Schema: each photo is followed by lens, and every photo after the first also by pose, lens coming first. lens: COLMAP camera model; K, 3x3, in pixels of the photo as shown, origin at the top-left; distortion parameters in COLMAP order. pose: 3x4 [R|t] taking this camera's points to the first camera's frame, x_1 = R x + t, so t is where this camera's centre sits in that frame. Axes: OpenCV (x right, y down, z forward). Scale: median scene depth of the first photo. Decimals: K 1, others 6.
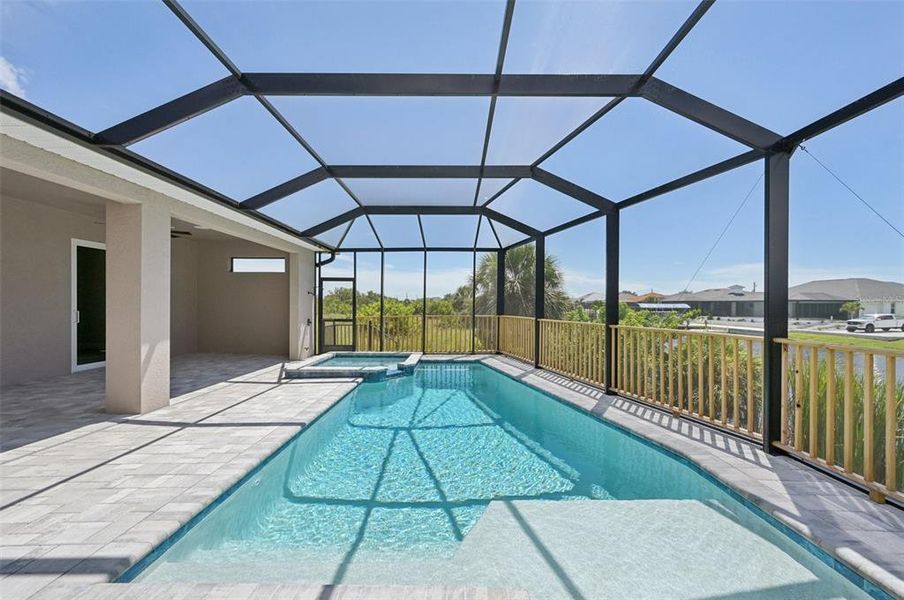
lens RADIAL K [[357.9, 0, 455.3], [0, 357.9, 303.4], [0, 0, 1]] dist [0.003759, -0.000015]
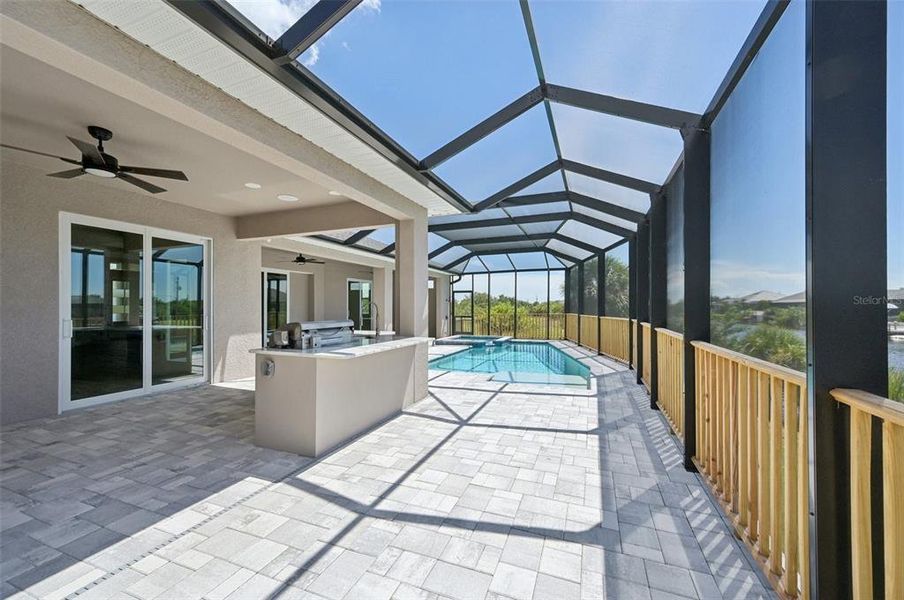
lens RADIAL K [[357.9, 0, 452.4], [0, 357.9, 301.9], [0, 0, 1]] dist [0.003759, -0.000015]
pose [[0.931639, -0.009241, -0.363267, 0.218226], [0.004740, 0.999901, -0.013280, 0.000368], [0.363354, 0.010651, 0.931590, -0.532556]]
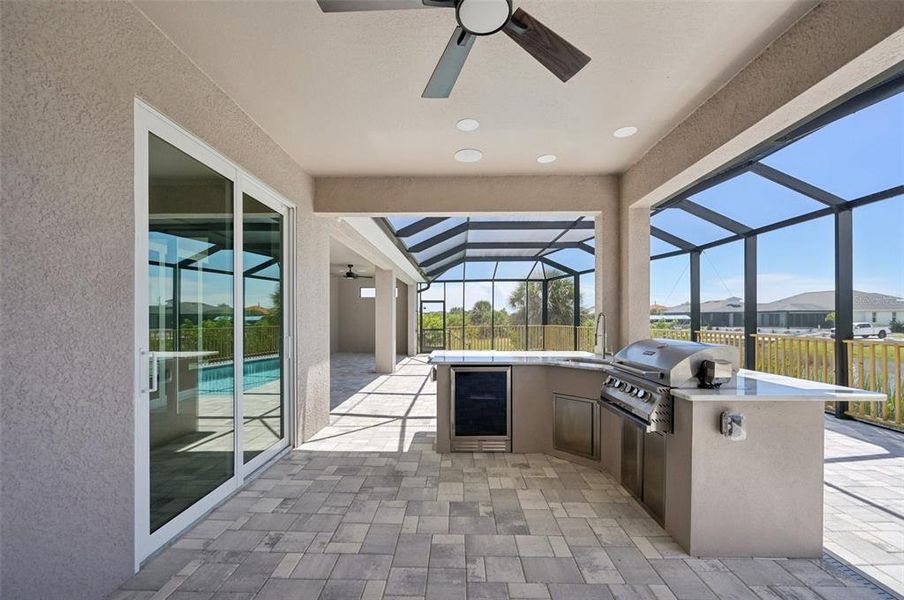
lens RADIAL K [[357.9, 0, 452.3], [0, 357.9, 317.7], [0, 0, 1]] dist [0.003759, -0.000015]
pose [[0.999885, -0.009076, -0.012168, -0.236309], [0.009116, 0.999953, 0.003277, -0.004038], [0.012138, -0.003387, 0.999921, -0.480165]]
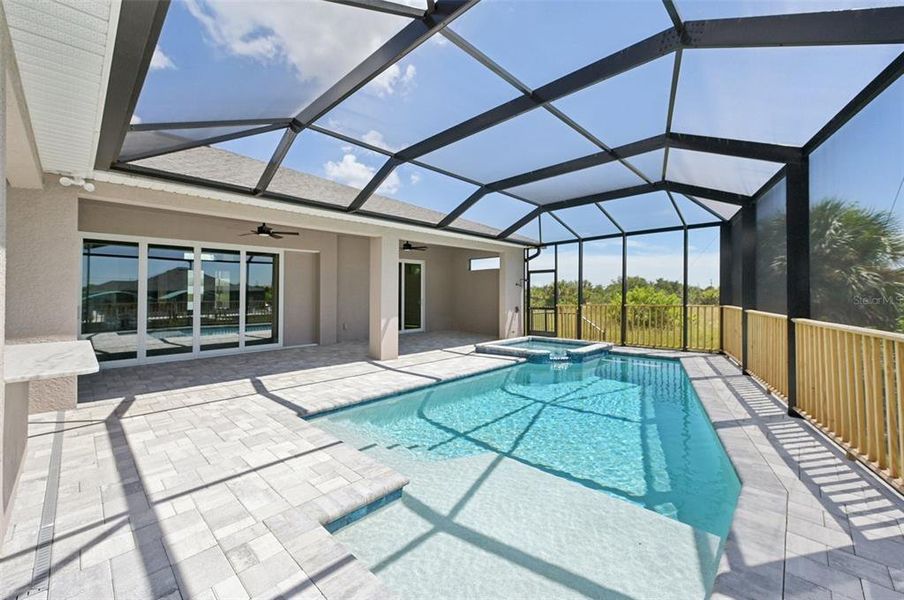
lens RADIAL K [[357.9, 0, 447.5], [0, 357.9, 284.3], [0, 0, 1]] dist [0.003759, -0.000015]
pose [[0.721084, -0.029889, -0.692202, 0.230066], [0.012627, 0.999470, -0.030002, 0.002416], [0.692732, 0.012894, 0.721080, 0.000293]]
